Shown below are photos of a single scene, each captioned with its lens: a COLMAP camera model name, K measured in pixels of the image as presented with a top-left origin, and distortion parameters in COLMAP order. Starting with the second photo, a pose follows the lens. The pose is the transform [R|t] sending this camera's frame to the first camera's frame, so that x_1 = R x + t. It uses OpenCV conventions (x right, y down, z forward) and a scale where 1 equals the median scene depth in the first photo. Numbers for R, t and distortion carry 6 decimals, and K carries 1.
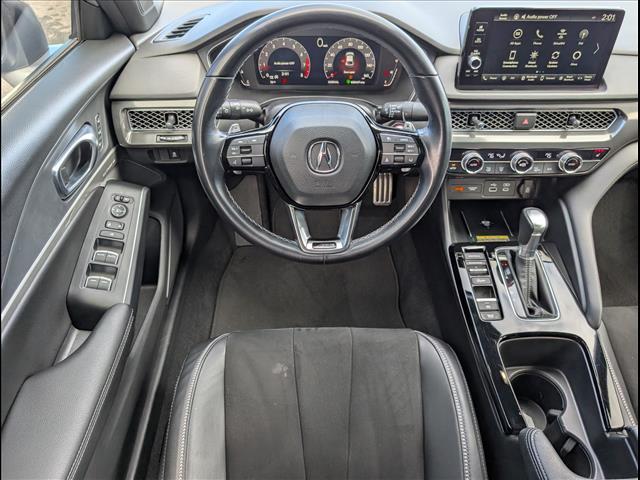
lens RADIAL K [[492.3, 0, 320.0], [0, 492.3, 240.0], [0, 0, 1]] dist [-0.002248, 0.002100]
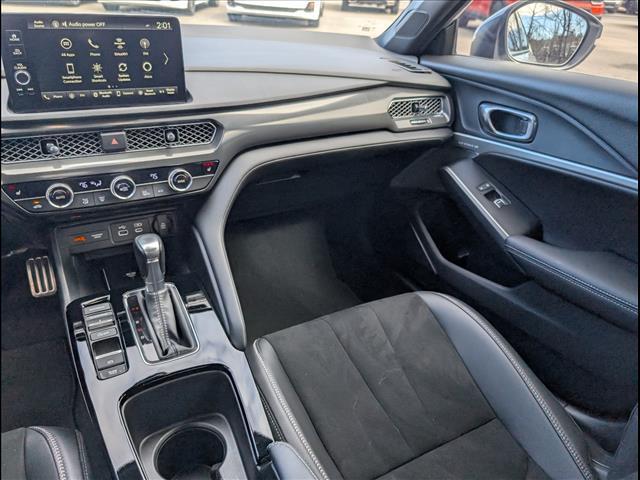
lens RADIAL K [[492.3, 0, 320.0], [0, 492.3, 240.0], [0, 0, 1]] dist [-0.002248, 0.002100]
pose [[0.889784, -0.182376, 0.418357, 0.345254], [0.273688, 0.946791, -0.169355, 0.175473], [-0.365211, 0.265189, 0.892354, 0.126685]]
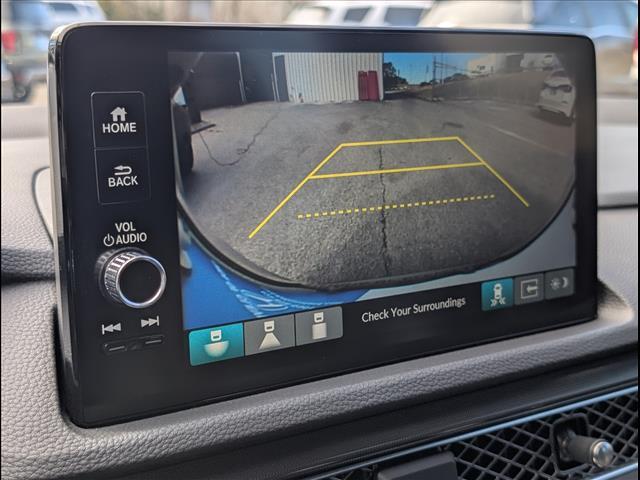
lens RADIAL K [[912.4, 0, 320.0], [0, 912.4, 240.0], [0, 0, 1]] dist [-0.008729, -0.007293]
pose [[0.859151, -0.107036, 0.500402, 0.186459], [0.347318, 0.840119, -0.416617, -0.184548], [-0.375804, 0.531736, 0.758965, 0.647658]]
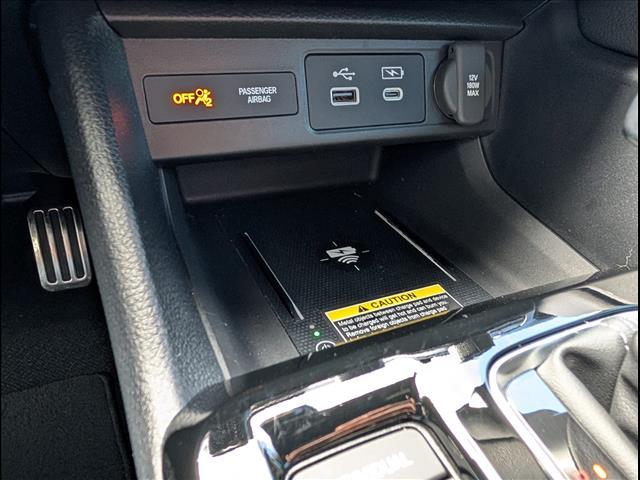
lens RADIAL K [[448.0, 0, 320.0], [0, 448.0, 240.0], [0, 0, 1]] dist [0.027638, 0.000060]
pose [[0.905156, -0.170503, 0.389386, 0.291093], [0.239357, 0.961443, -0.135408, -0.015831], [-0.351285, 0.215767, 0.911067, 0.971480]]
